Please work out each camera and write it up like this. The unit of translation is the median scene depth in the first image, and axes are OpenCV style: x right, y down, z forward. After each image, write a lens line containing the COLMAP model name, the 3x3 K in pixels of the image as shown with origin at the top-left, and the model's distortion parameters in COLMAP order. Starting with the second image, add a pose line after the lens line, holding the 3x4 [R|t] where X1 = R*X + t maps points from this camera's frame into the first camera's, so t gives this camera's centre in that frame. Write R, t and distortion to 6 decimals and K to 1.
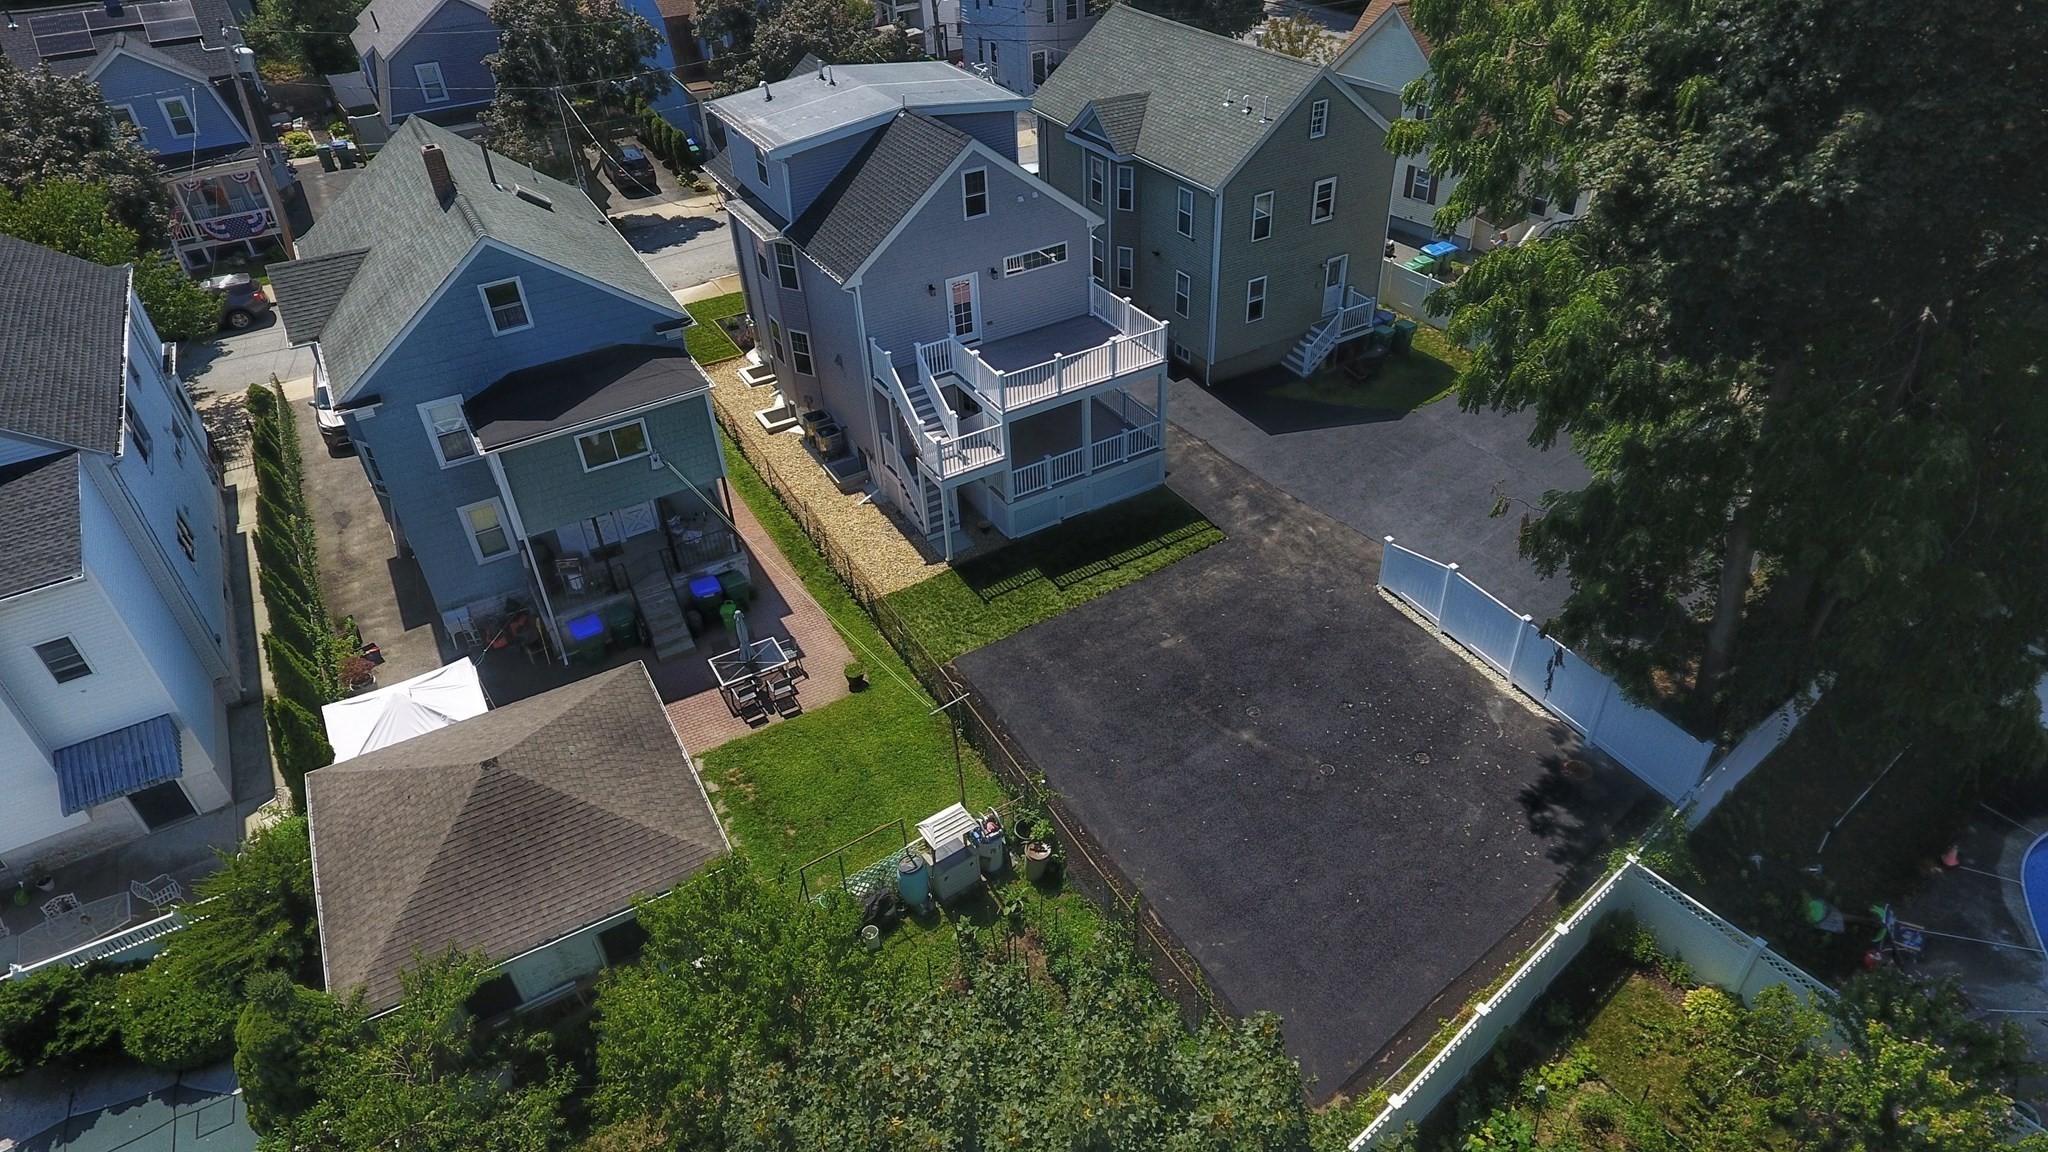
lens RADIAL K [[1199.1, 0, 1059.4], [0, 1199.1, 560.8], [0, 0, 1]] dist [-0.004653, -0.000492]
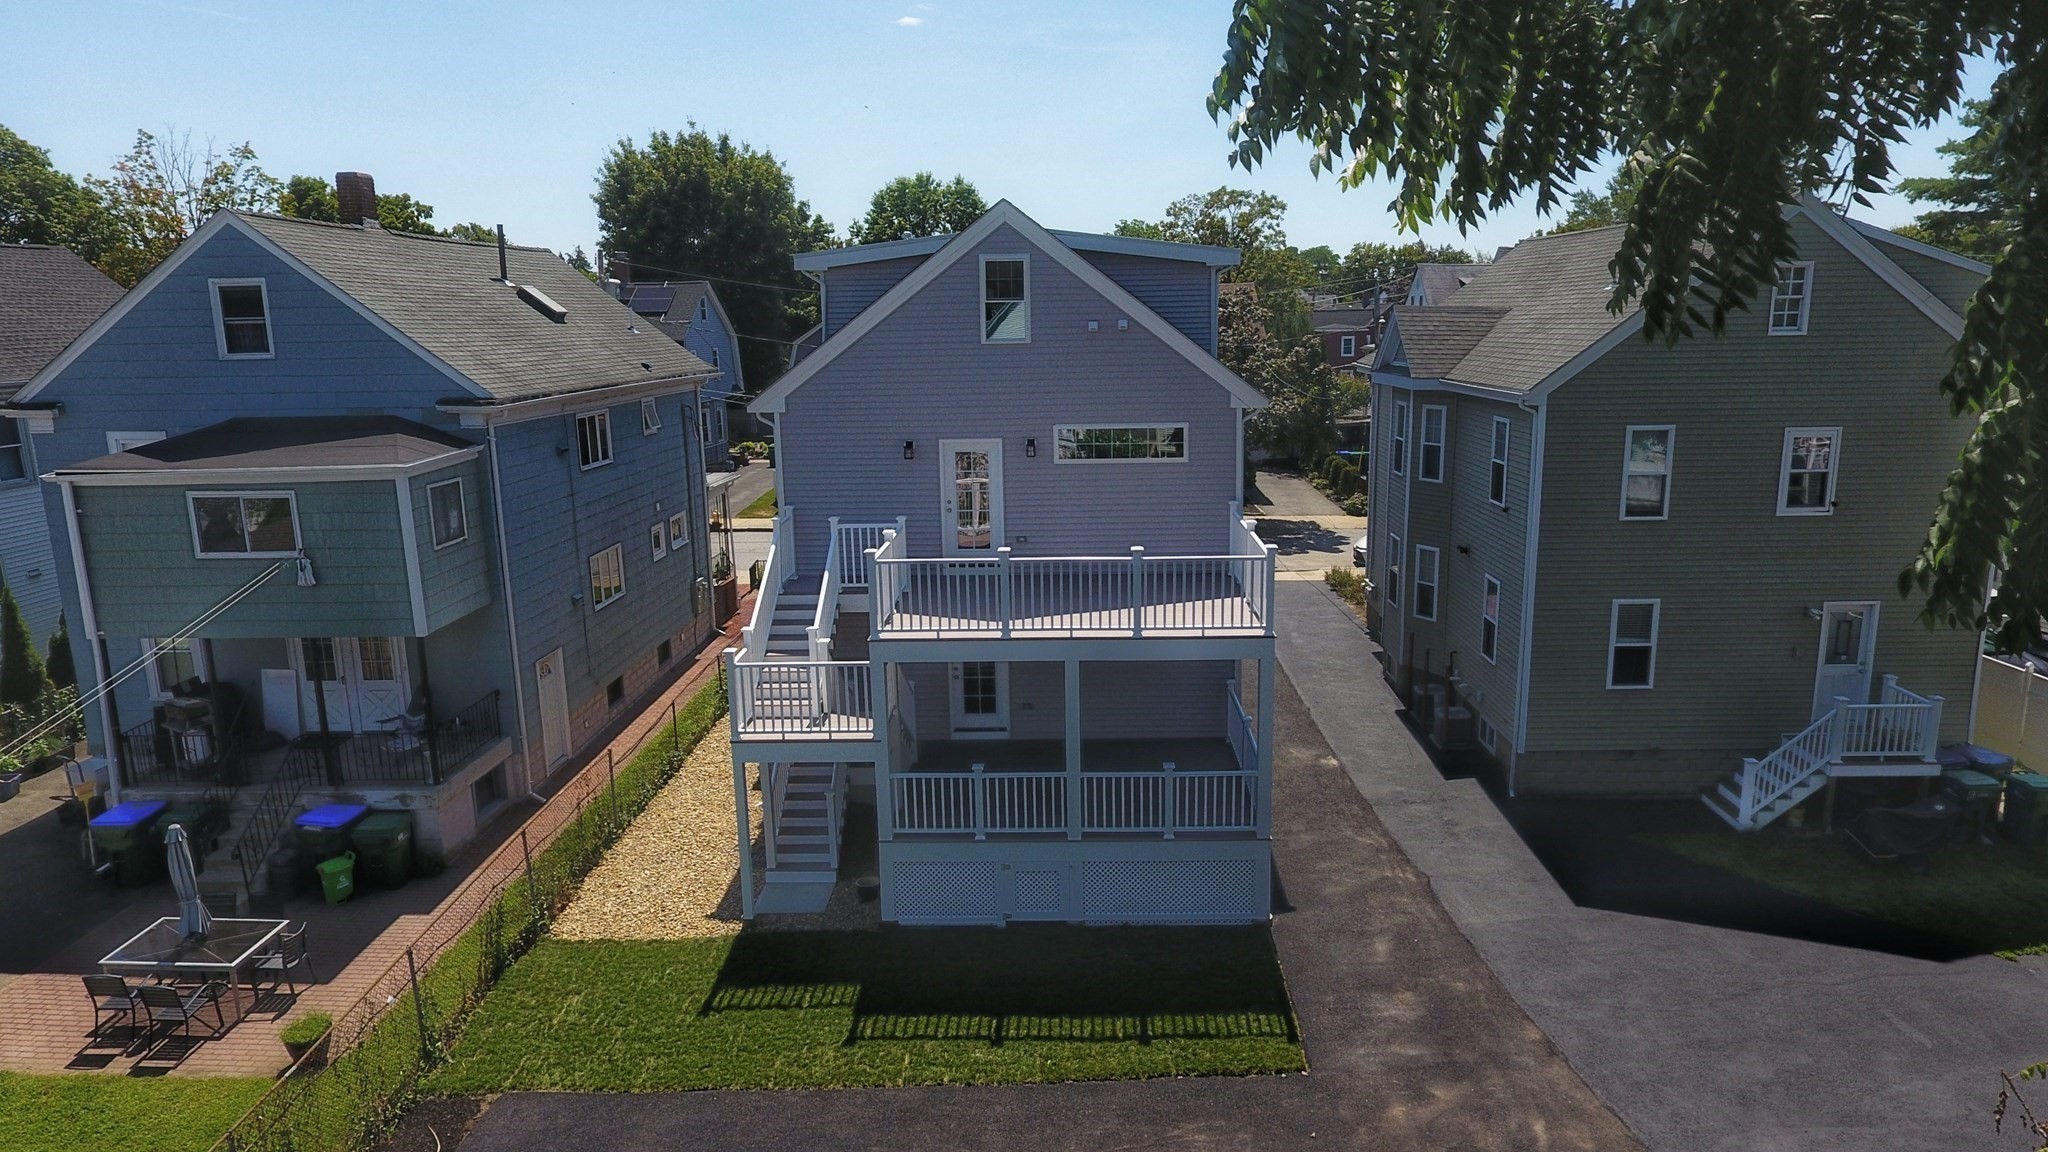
lens RADIAL K [[1199.1, 0, 1059.4], [0, 1199.1, 560.8], [0, 0, 1]] dist [-0.004653, -0.000492]
pose [[0.843683, 0.121986, -0.522798, 0.242889], [-0.324603, 0.891572, -0.315806, -0.016982], [0.427588, 0.436142, 0.791801, 0.545462]]
